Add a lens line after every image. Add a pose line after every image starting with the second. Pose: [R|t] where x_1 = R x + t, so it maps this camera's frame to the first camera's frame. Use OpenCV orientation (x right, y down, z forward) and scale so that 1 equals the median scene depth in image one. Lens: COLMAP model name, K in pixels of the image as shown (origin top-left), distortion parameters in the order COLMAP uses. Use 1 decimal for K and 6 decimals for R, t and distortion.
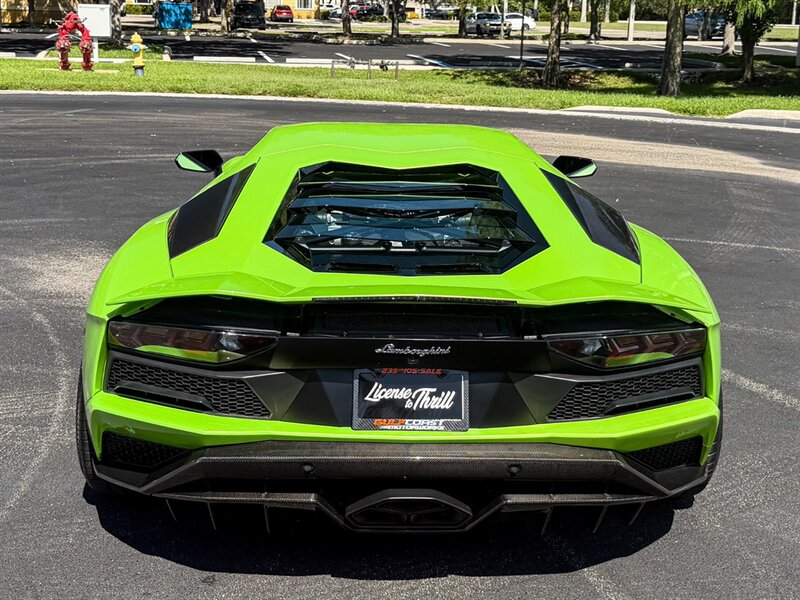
lens RADIAL K [[1079.9, 0, 380.1], [0, 1079.9, 214.8], [0, 0, 1]] dist [0.098052, 0.000000]
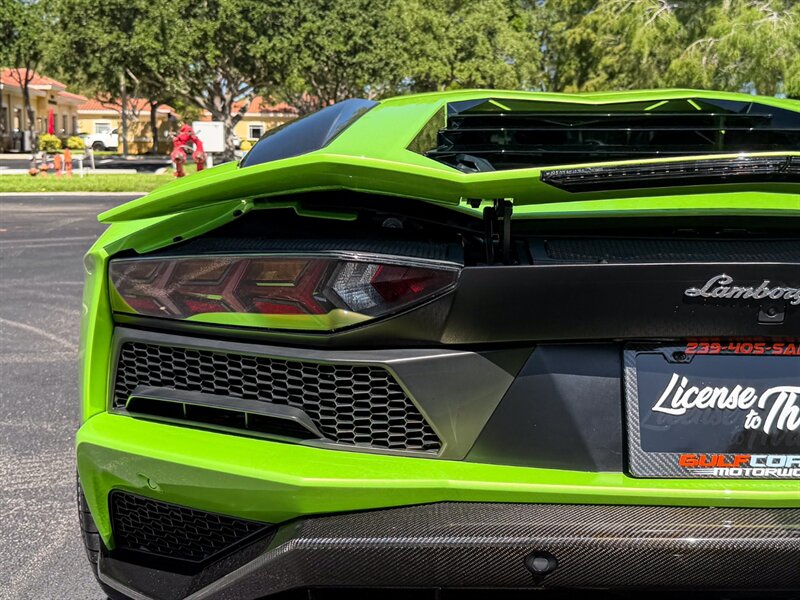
lens RADIAL K [[970.8, 0, 431.6], [0, 970.8, 254.6], [0, 0, 1]] dist [0.085019, 0.000000]
pose [[0.999277, -0.012899, -0.035770, -0.087762], [0.010108, 0.996971, -0.077117, 0.131719], [0.036656, 0.076700, 0.996380, 0.565221]]
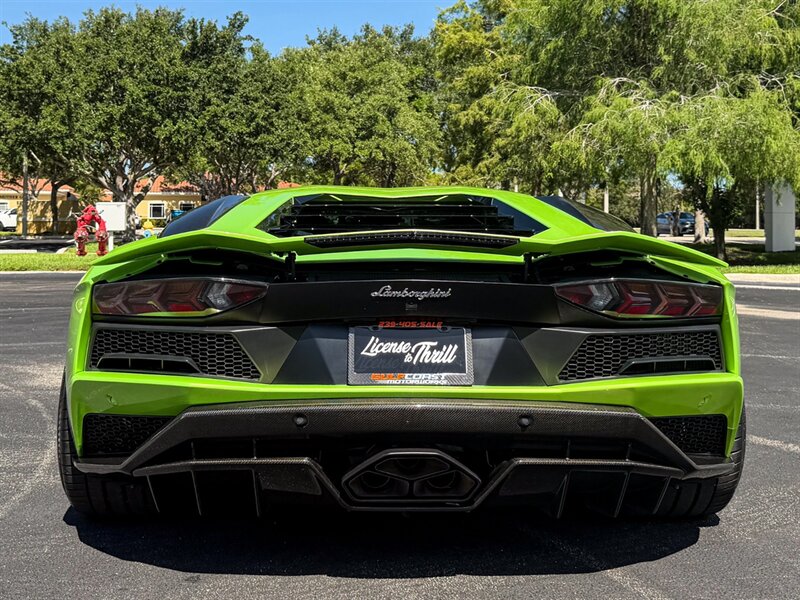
lens RADIAL K [[1010.9, 0, 350.6], [0, 1010.9, 207.1], [0, 0, 1]] dist [0.088913, 0.000000]
pose [[0.999551, -0.020321, -0.022020, -0.001030], [0.015429, 0.979027, -0.203144, 0.216520], [0.025686, 0.202713, 0.978901, 0.113937]]
